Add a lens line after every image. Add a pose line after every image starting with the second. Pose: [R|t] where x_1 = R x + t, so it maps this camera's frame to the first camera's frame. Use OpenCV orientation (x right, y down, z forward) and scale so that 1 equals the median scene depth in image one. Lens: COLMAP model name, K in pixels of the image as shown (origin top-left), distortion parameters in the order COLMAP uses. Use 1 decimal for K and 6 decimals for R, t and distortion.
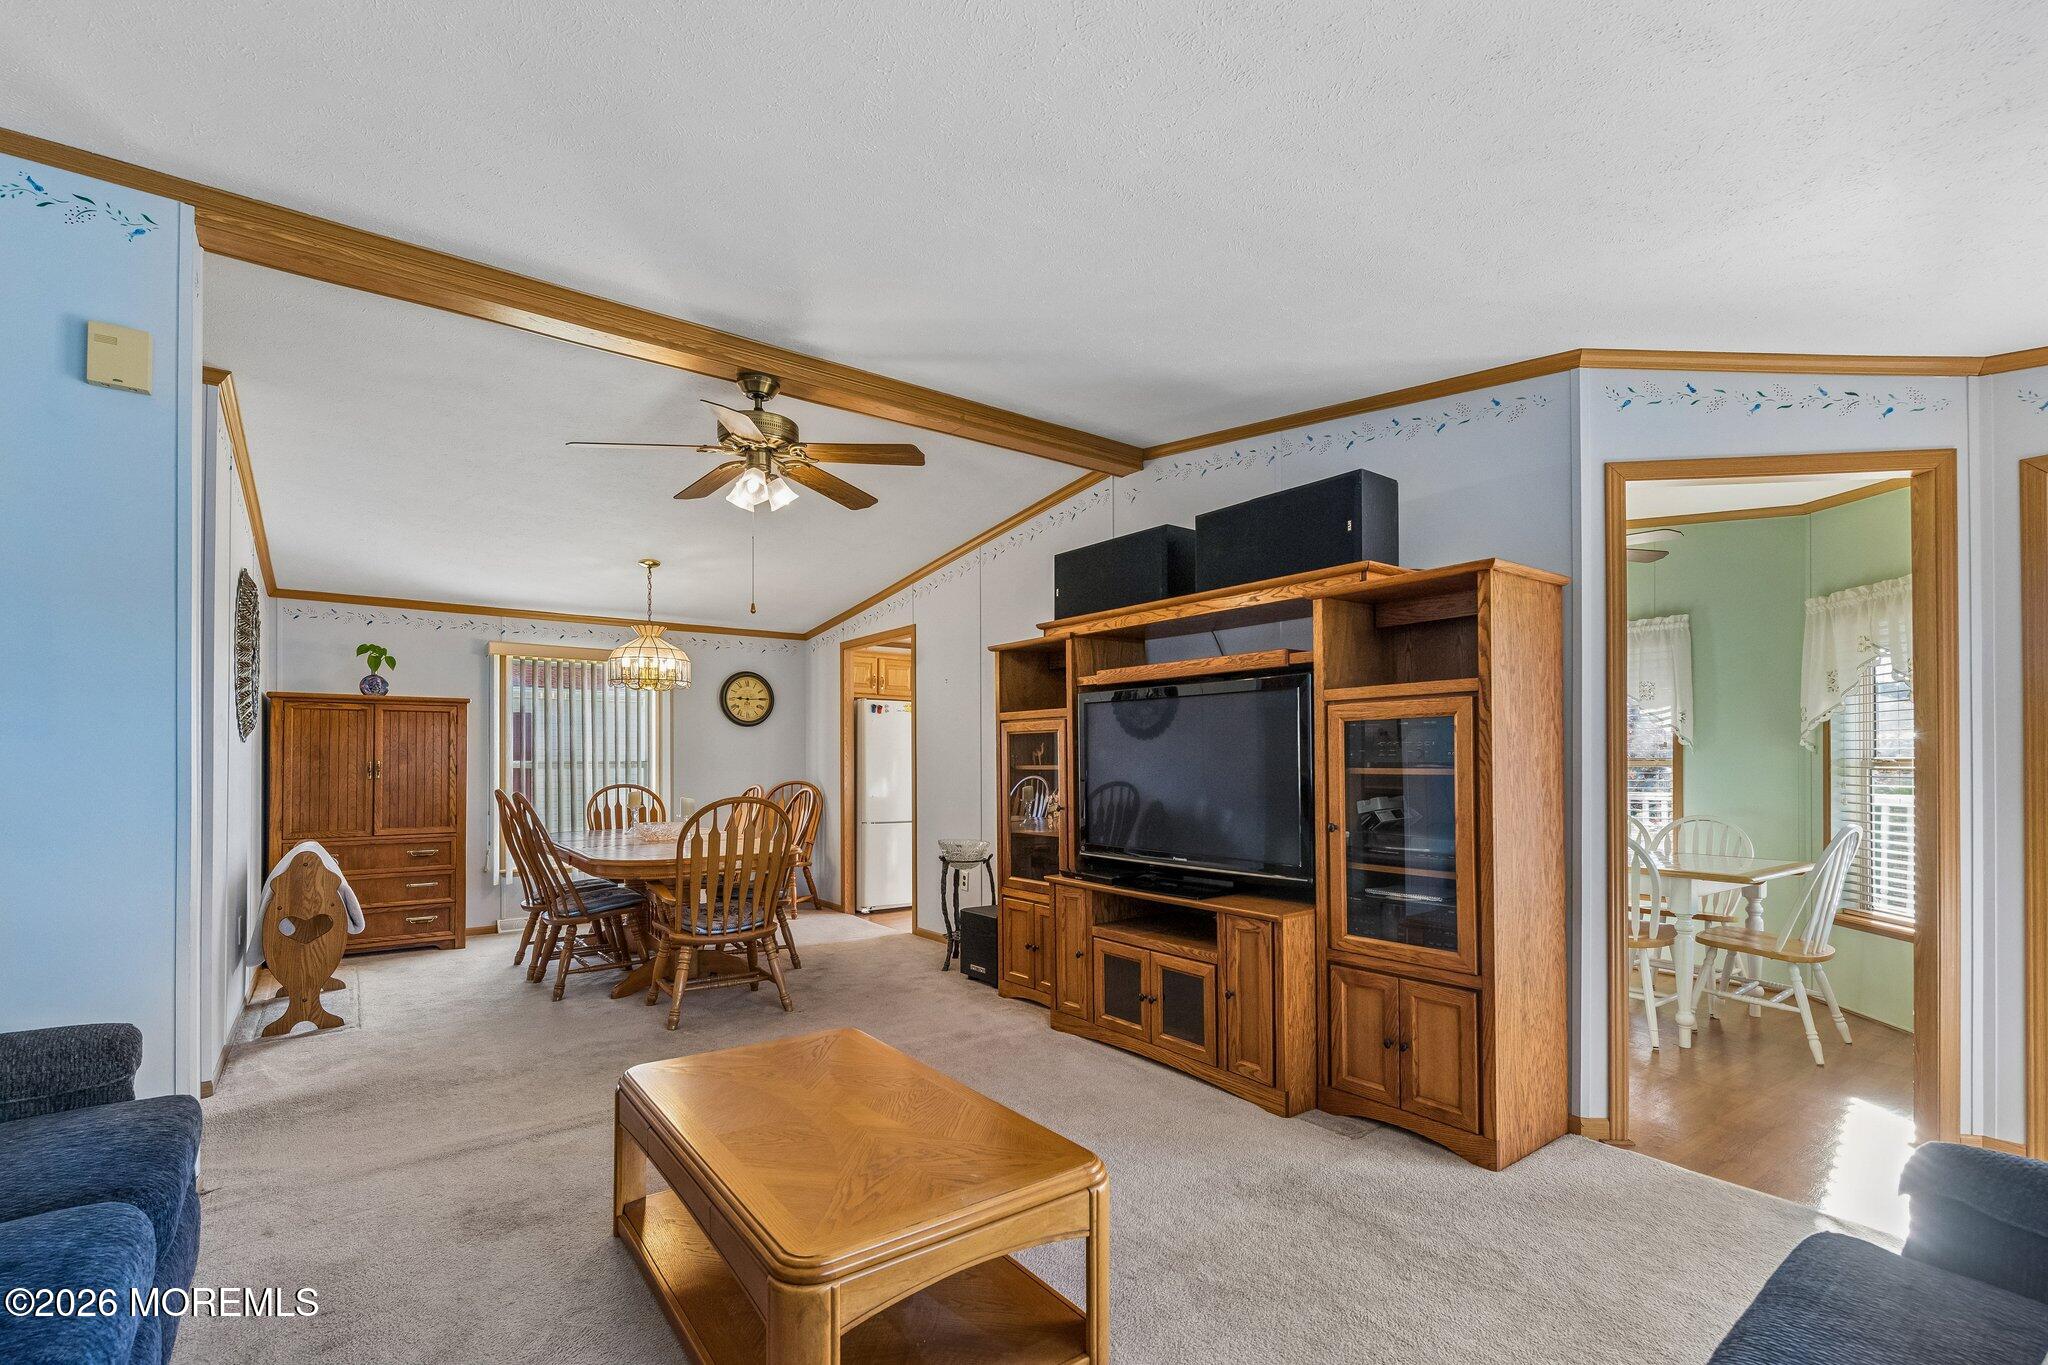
lens RADIAL K [[908.2, 0, 1029.7], [0, 908.2, 746.1], [0, 0, 1]] dist [-0.000160, -0.000278]
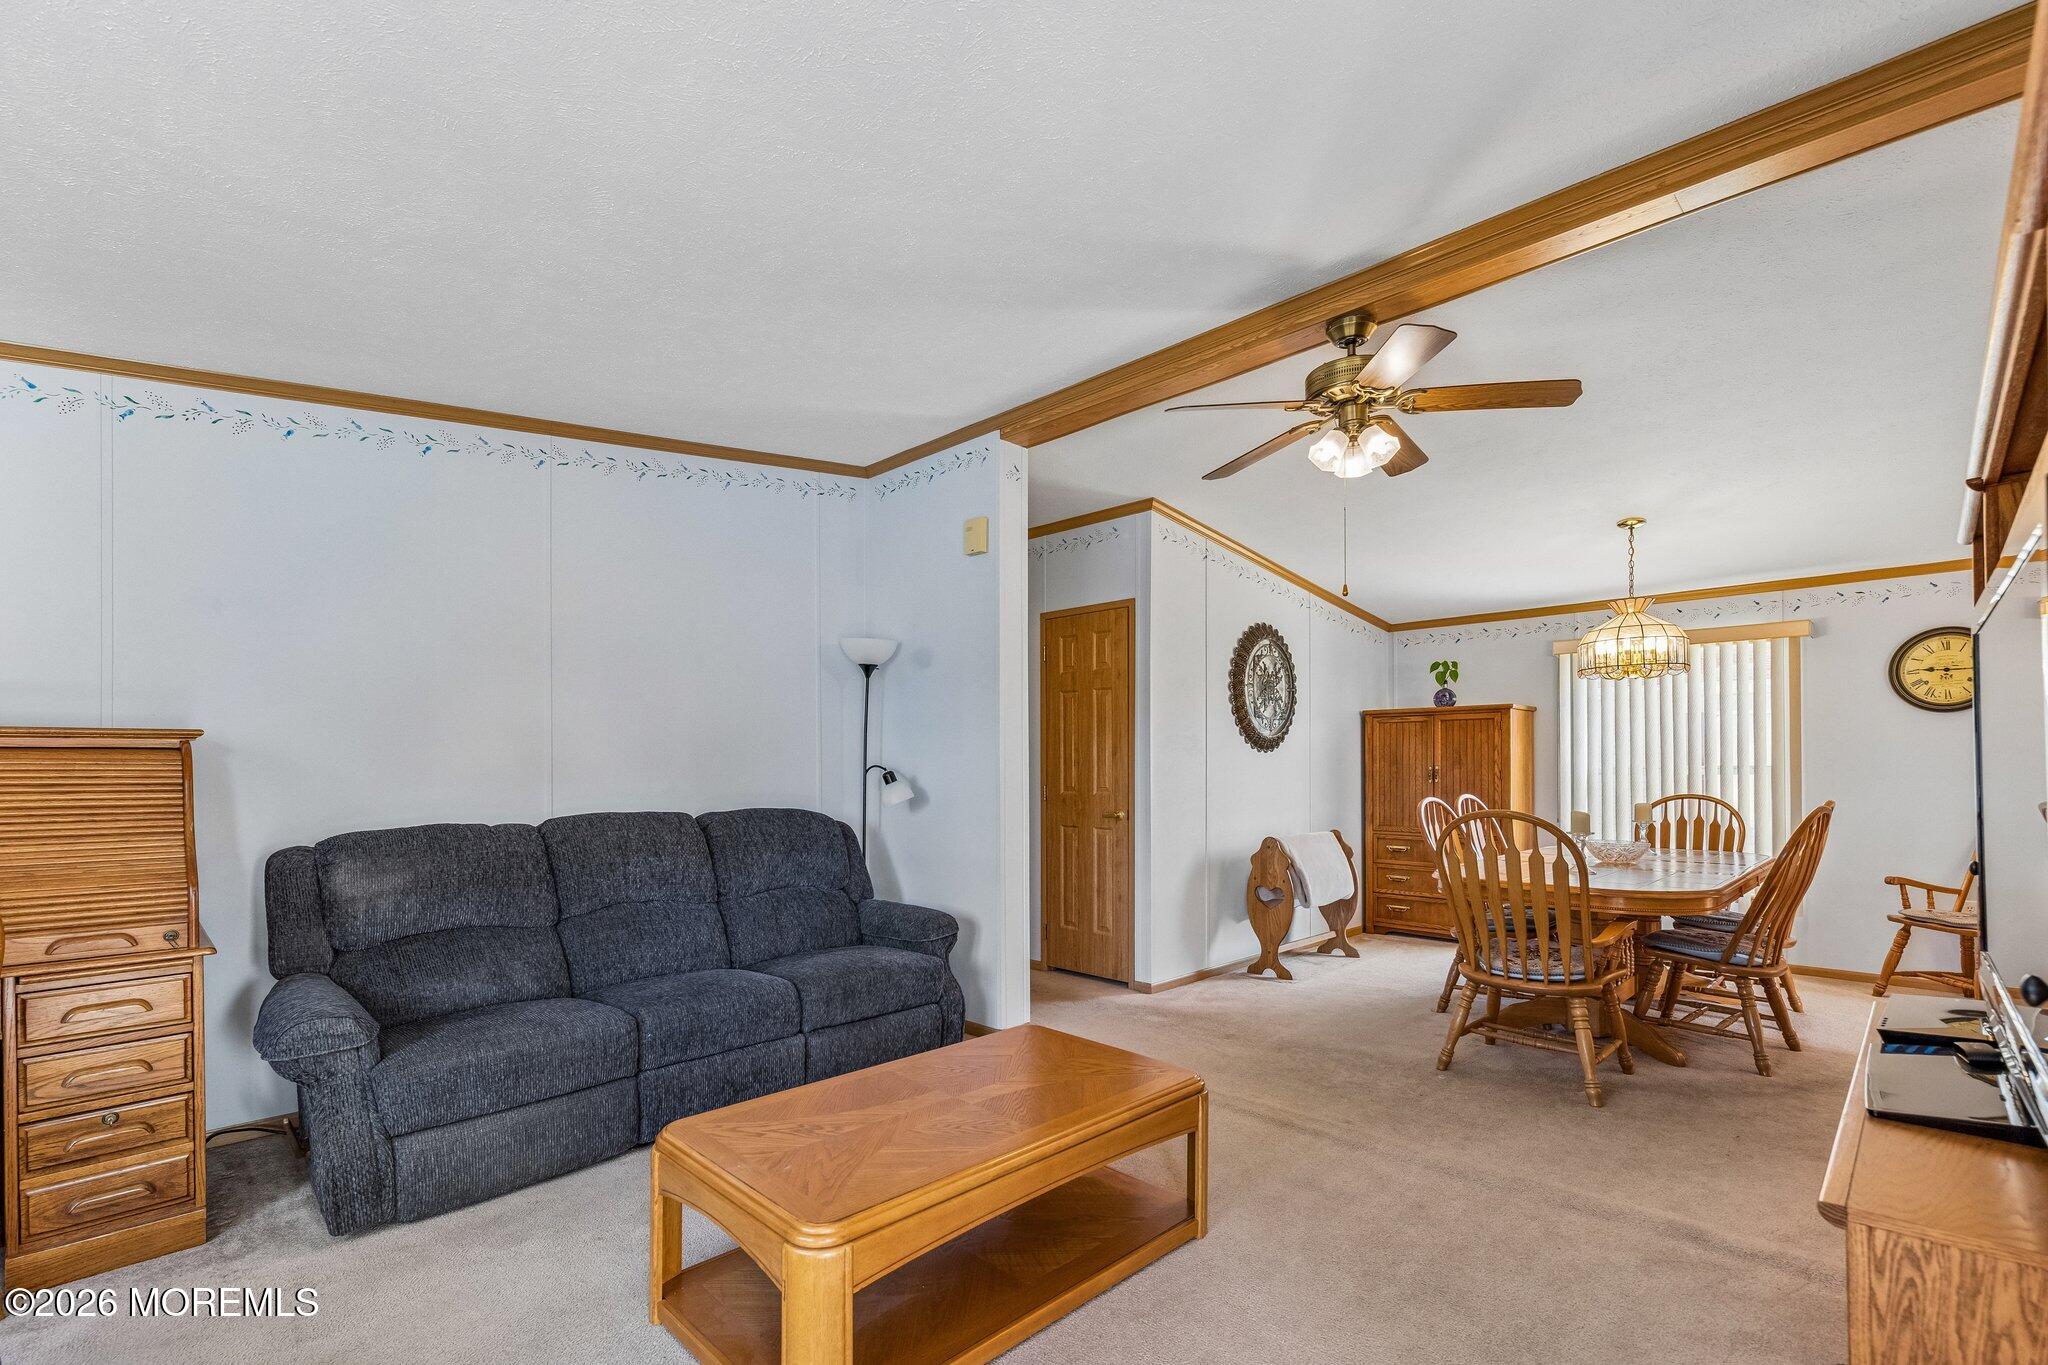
lens RADIAL K [[913.4, 0, 1027.8], [0, 913.4, 763.3], [0, 0, 1]] dist [-0.000587, -0.000970]
pose [[0.145254, -0.005803, -0.989377, 0.311961], [0.017167, 0.999847, -0.003345, 0.007684], [0.989245, -0.016498, 0.145331, 0.343657]]
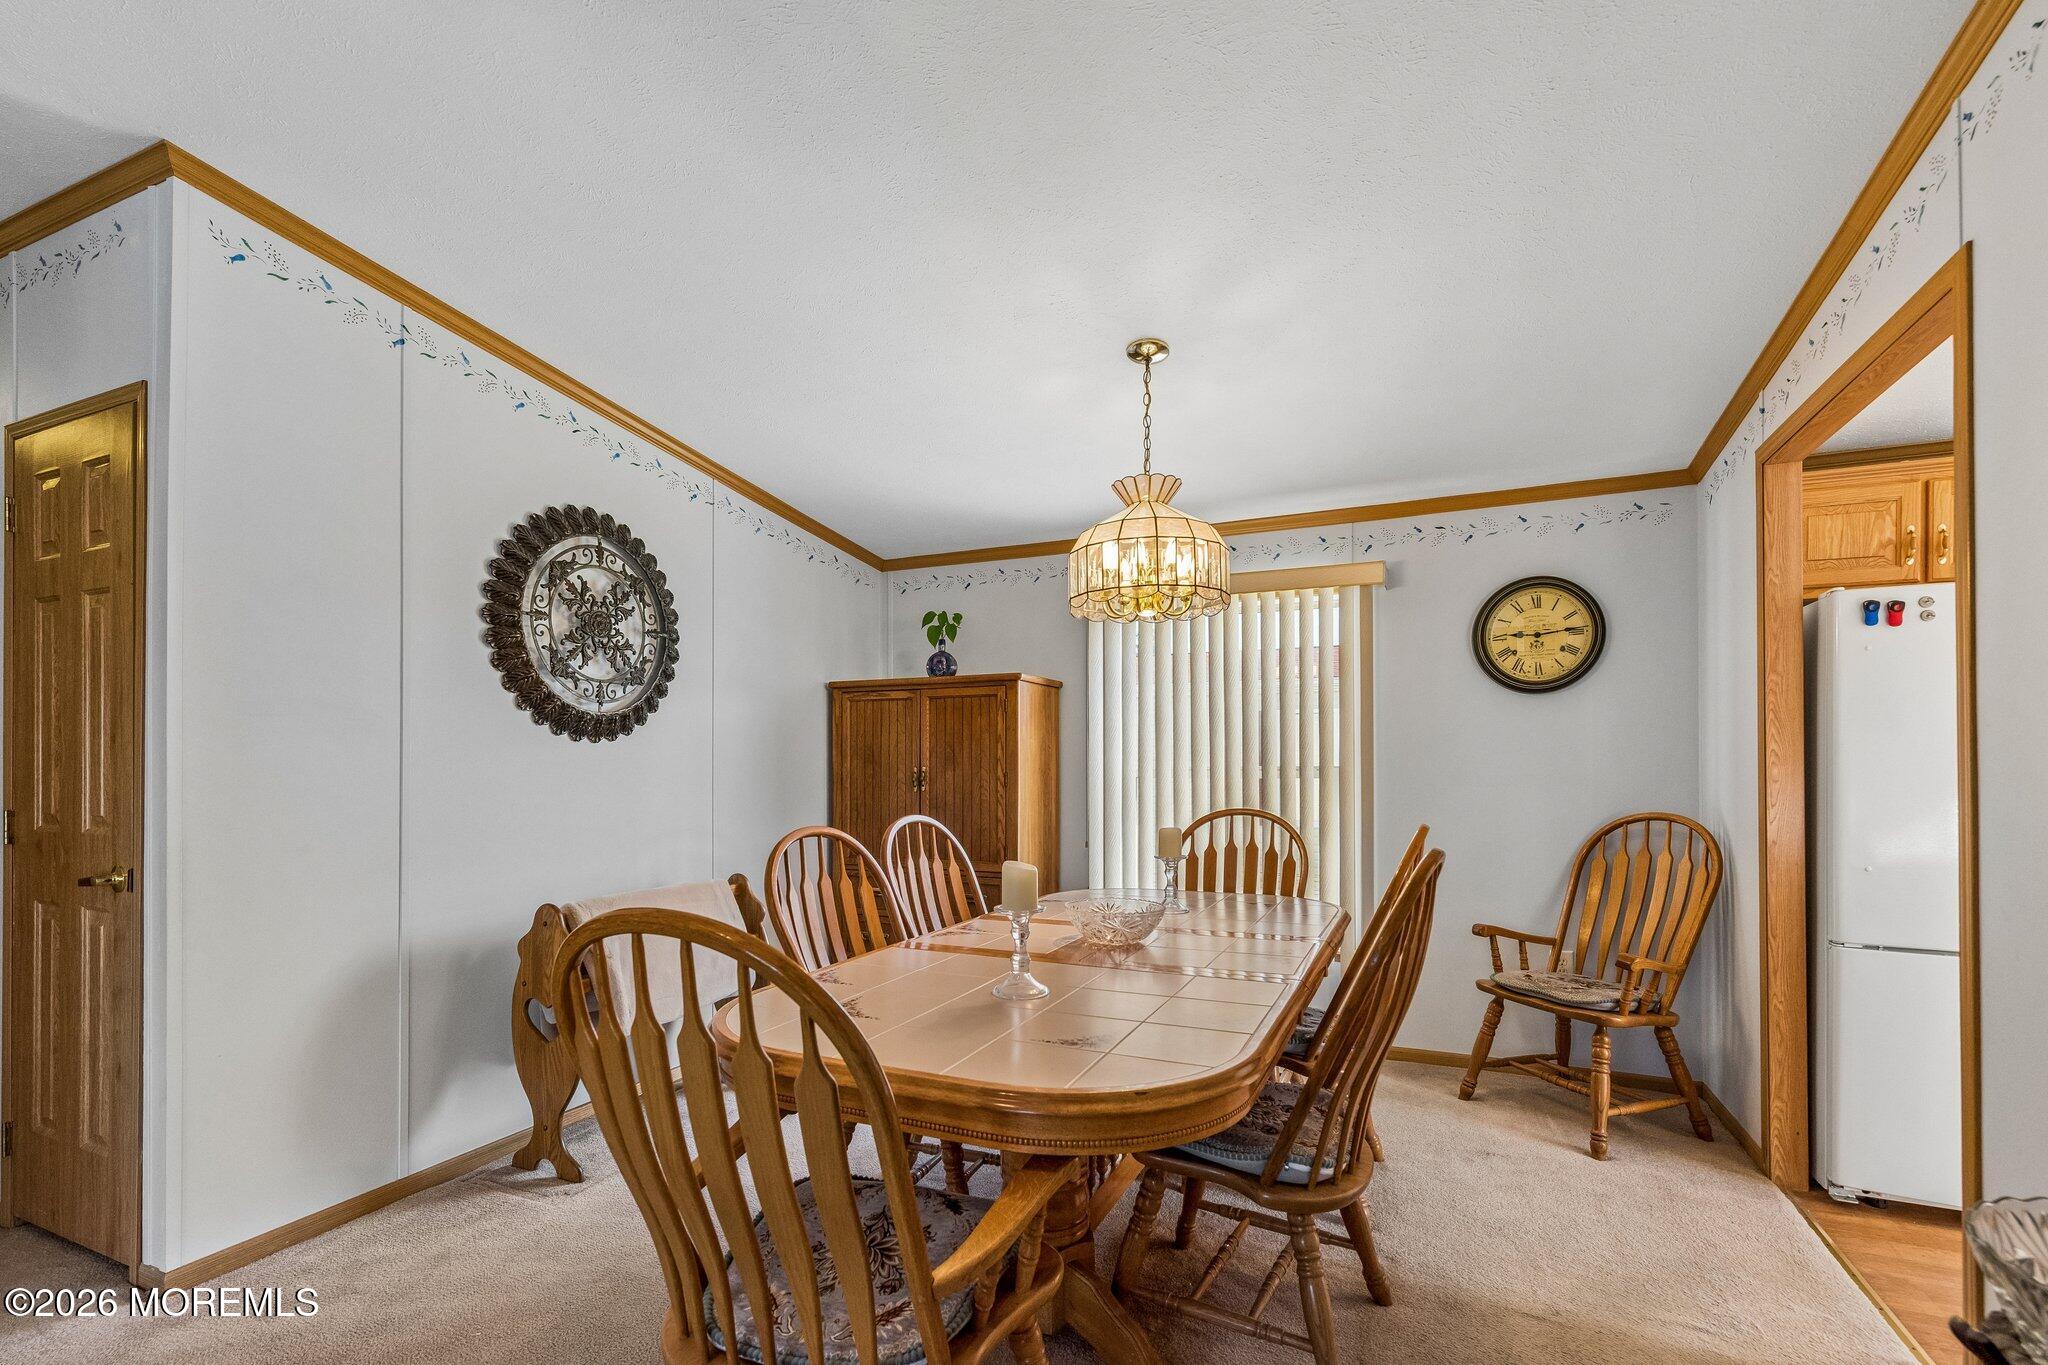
lens RADIAL K [[922.1, 0, 1018.5], [0, 922.1, 762.5], [0, 0, 1]] dist [0.001271, -0.000616]
pose [[0.482391, -0.004826, -0.875943, -0.028519], [0.015793, 0.999870, 0.003188, 0.011513], [0.875814, -0.015372, 0.482405, 0.706223]]
